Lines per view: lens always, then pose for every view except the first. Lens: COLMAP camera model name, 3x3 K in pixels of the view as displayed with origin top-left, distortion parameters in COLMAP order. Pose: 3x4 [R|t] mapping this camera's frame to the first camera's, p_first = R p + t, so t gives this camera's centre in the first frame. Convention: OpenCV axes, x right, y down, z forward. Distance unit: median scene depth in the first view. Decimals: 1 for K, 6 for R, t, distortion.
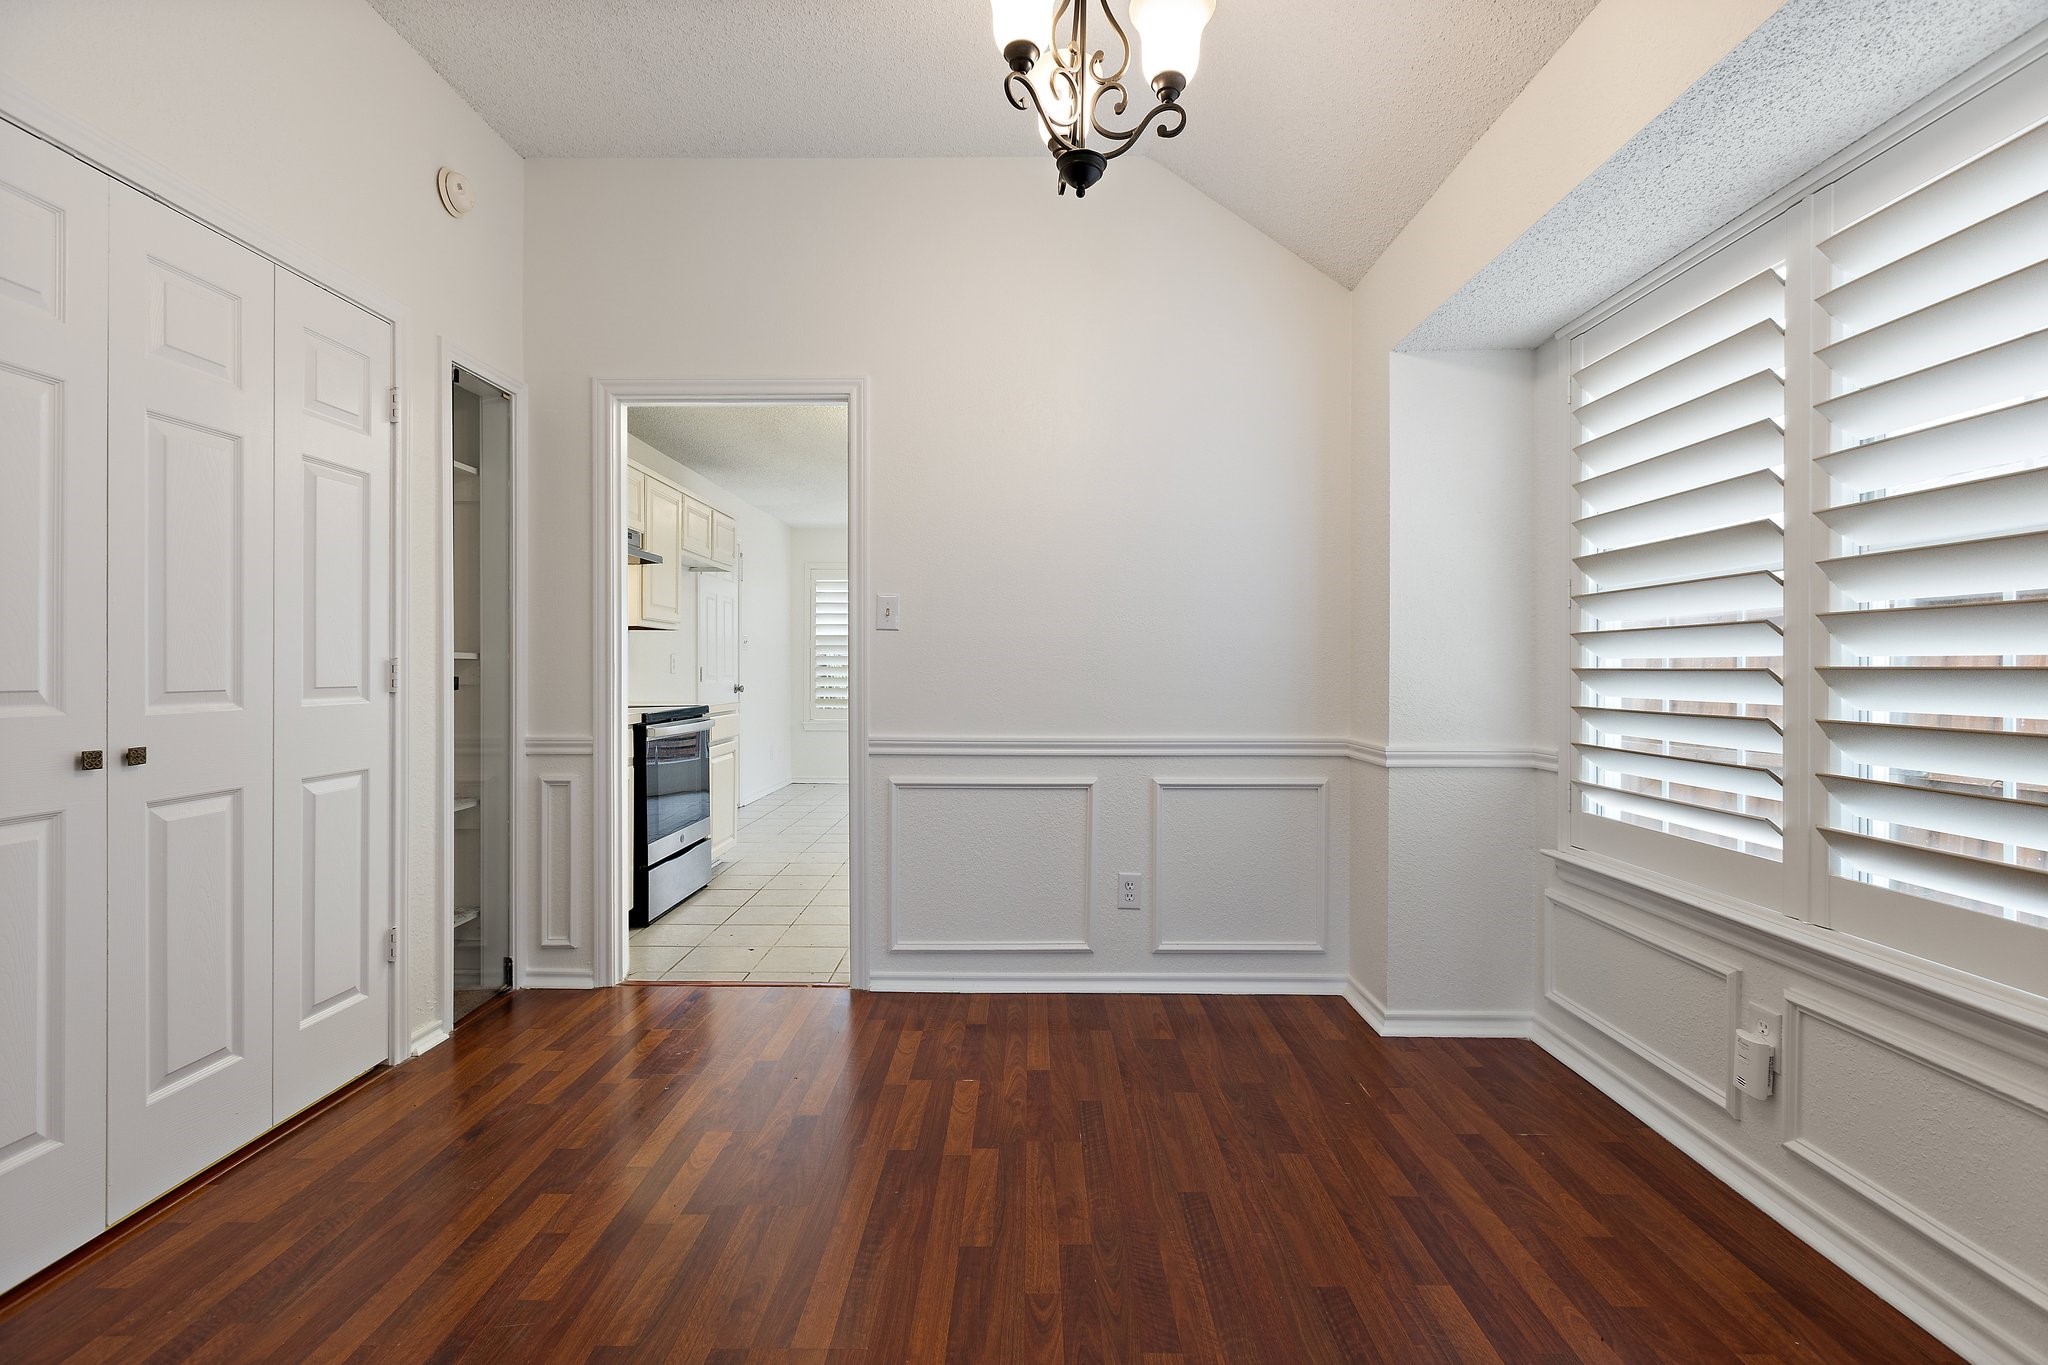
lens RADIAL K [[916.2, 0, 1012.7], [0, 916.2, 679.5], [0, 0, 1]] dist [0.000595, -0.000758]
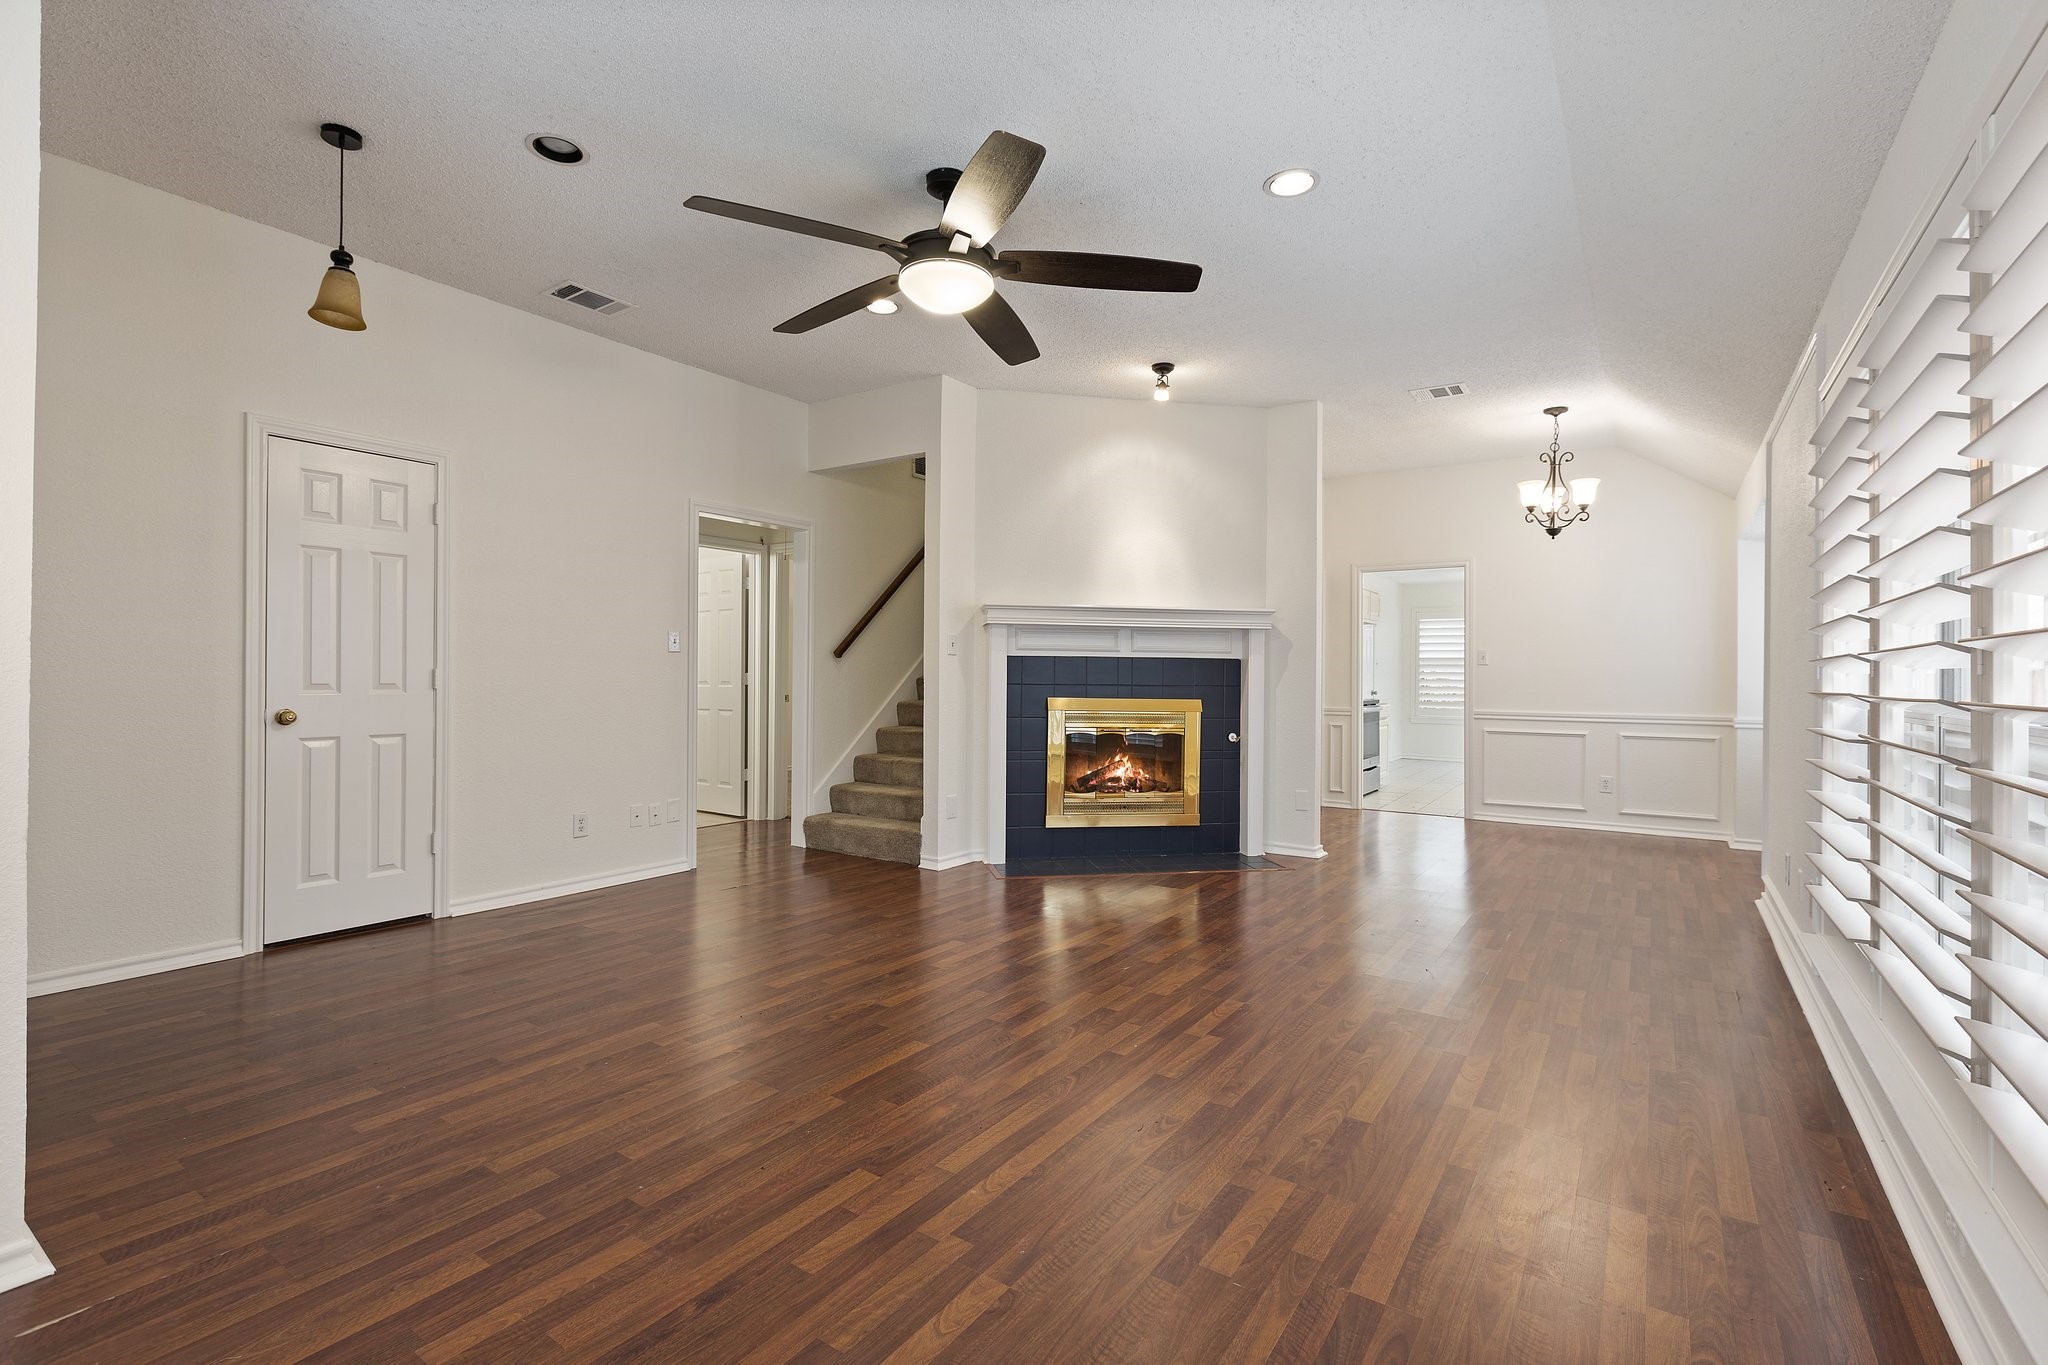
lens RADIAL K [[916.2, 0, 1019.9], [0, 916.2, 691.2], [0, 0, 1]] dist [0.000595, -0.000758]
pose [[0.835888, 0.011024, -0.548790, 0.161208], [-0.009728, 0.999939, 0.005270, 0.012902], [0.548814, 0.000933, 0.835944, -1.596207]]
